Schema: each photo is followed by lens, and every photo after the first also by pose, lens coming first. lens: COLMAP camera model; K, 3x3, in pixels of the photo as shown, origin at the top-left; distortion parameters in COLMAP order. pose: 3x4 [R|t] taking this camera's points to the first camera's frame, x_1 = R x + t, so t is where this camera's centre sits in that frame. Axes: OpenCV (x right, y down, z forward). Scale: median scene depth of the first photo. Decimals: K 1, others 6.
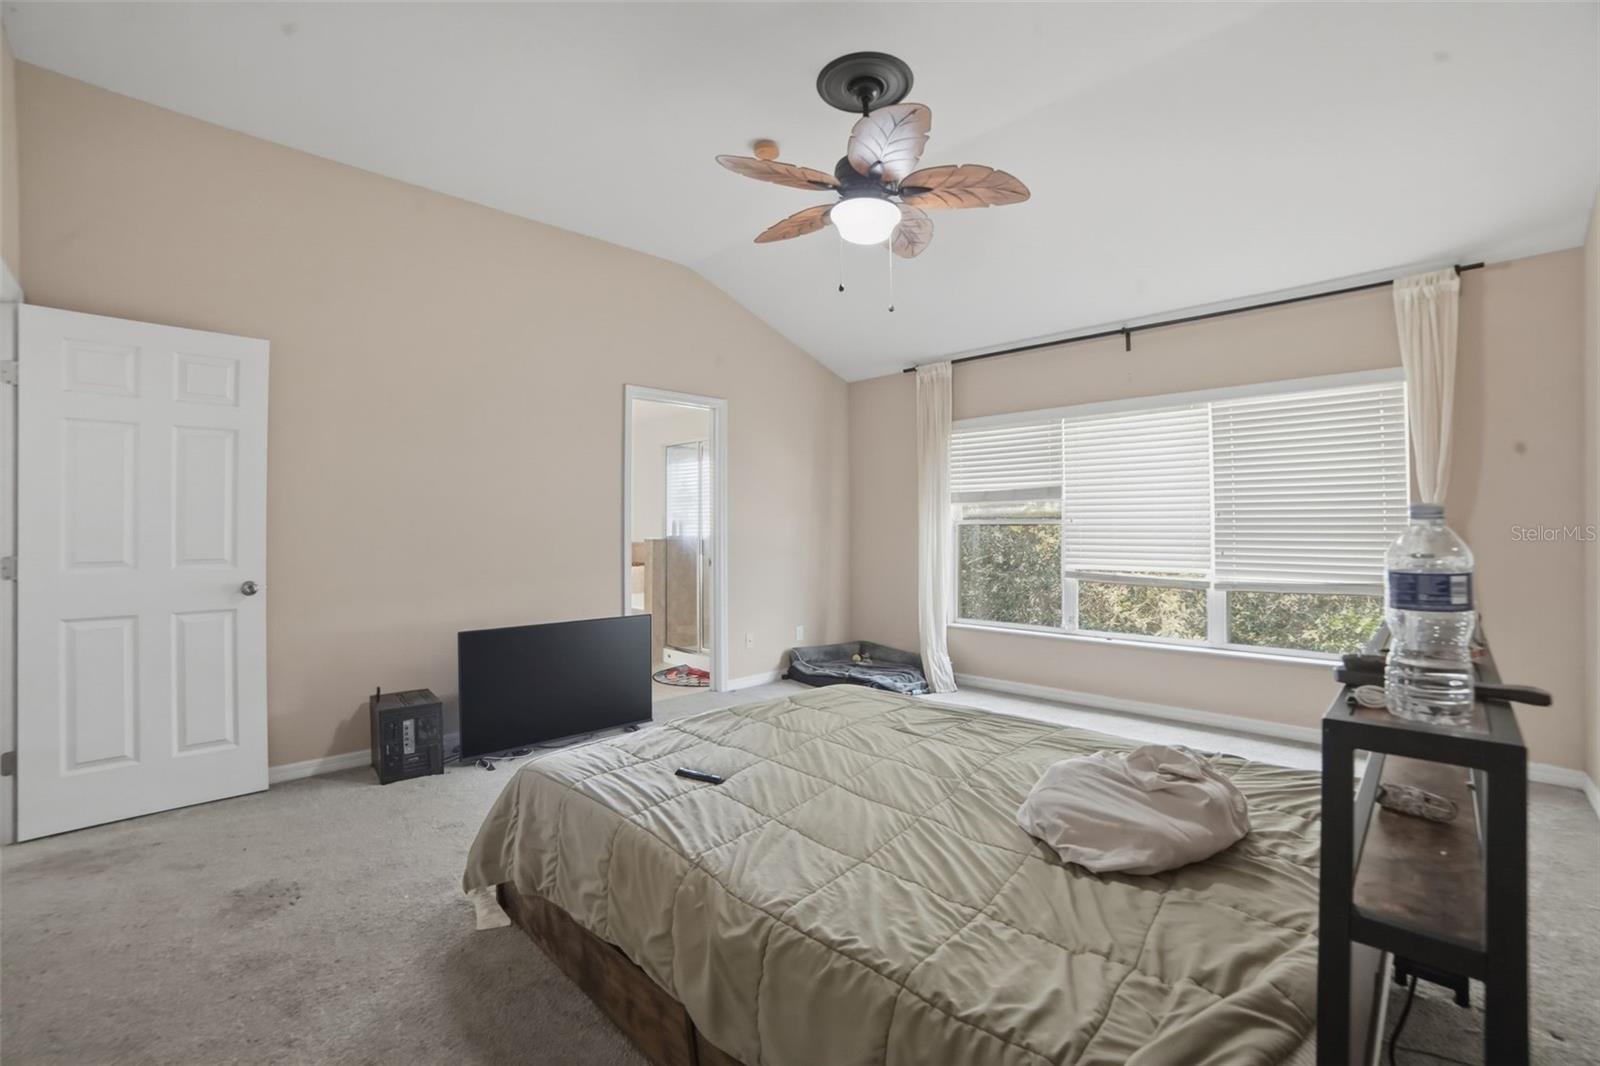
lens RADIAL K [[672.7, 0, 800.7], [0, 672.7, 538.5], [0, 0, 1]] dist [-0.104823, 0.034972]
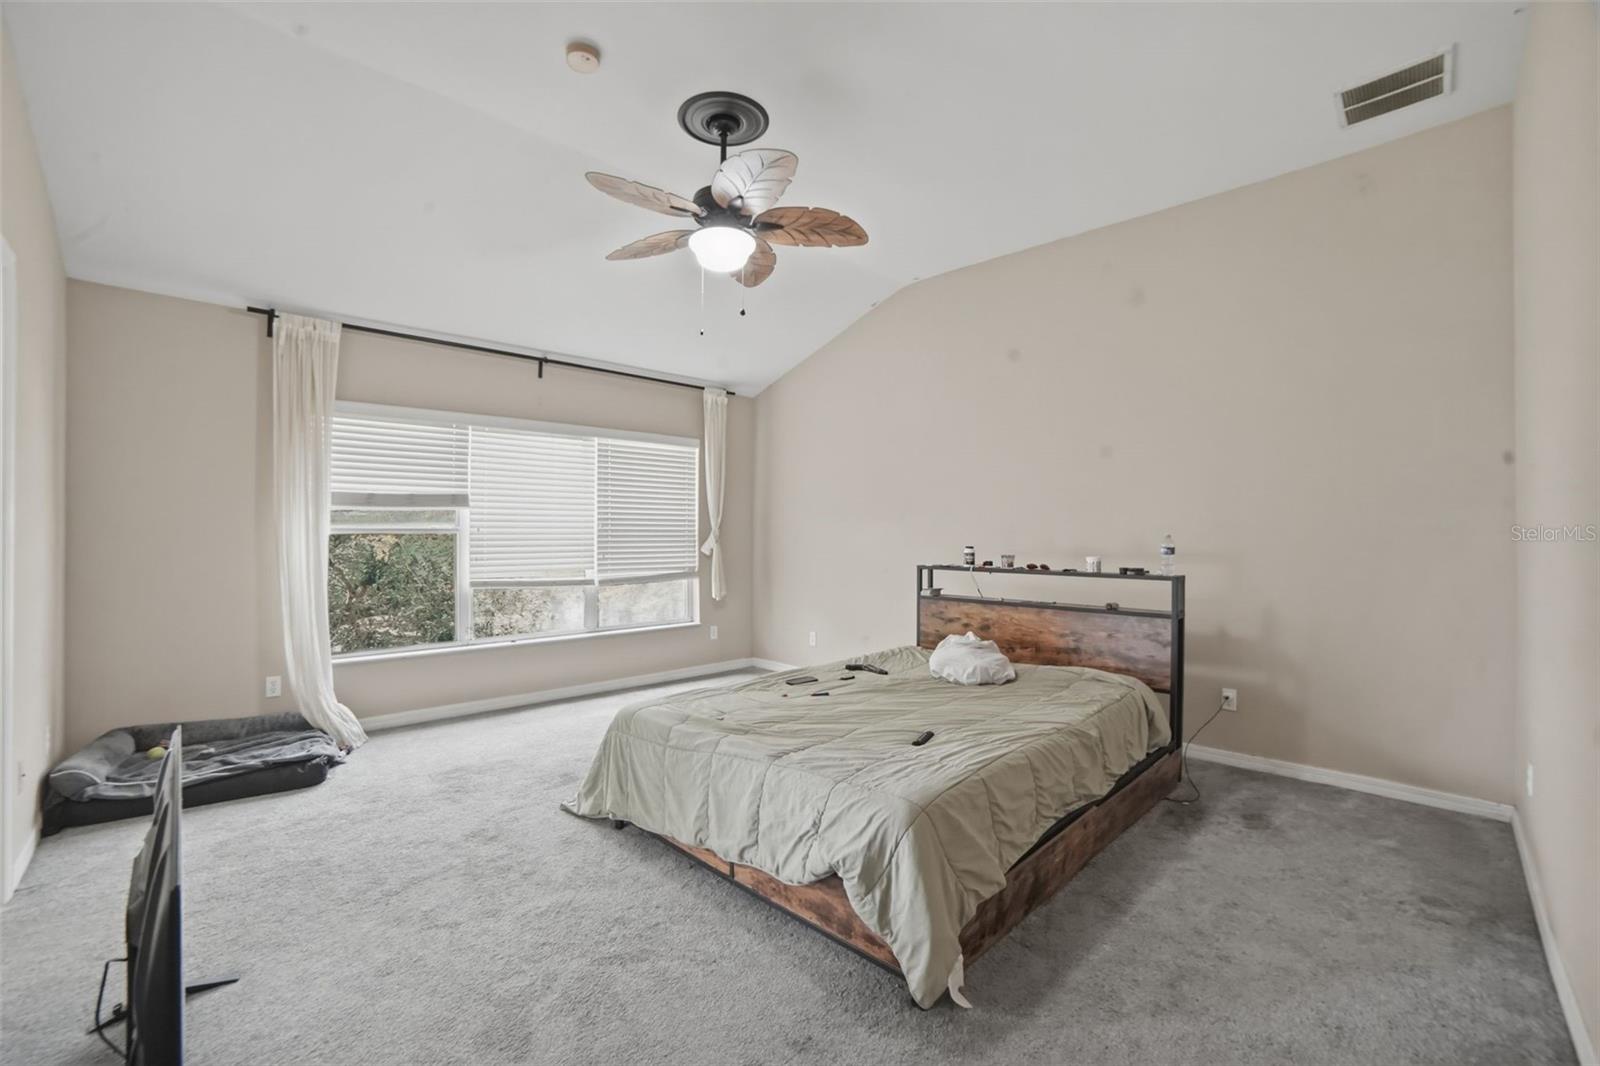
lens RADIAL K [[670.0, 0, 807.1], [0, 670.0, 547.4], [0, 0, 1]] dist [-0.107673, 0.041370]
pose [[0.001633, -0.015063, 0.999885, -0.668327], [0.020869, 0.999669, 0.015026, -0.006383], [-0.999781, 0.020842, 0.001947, 0.591482]]
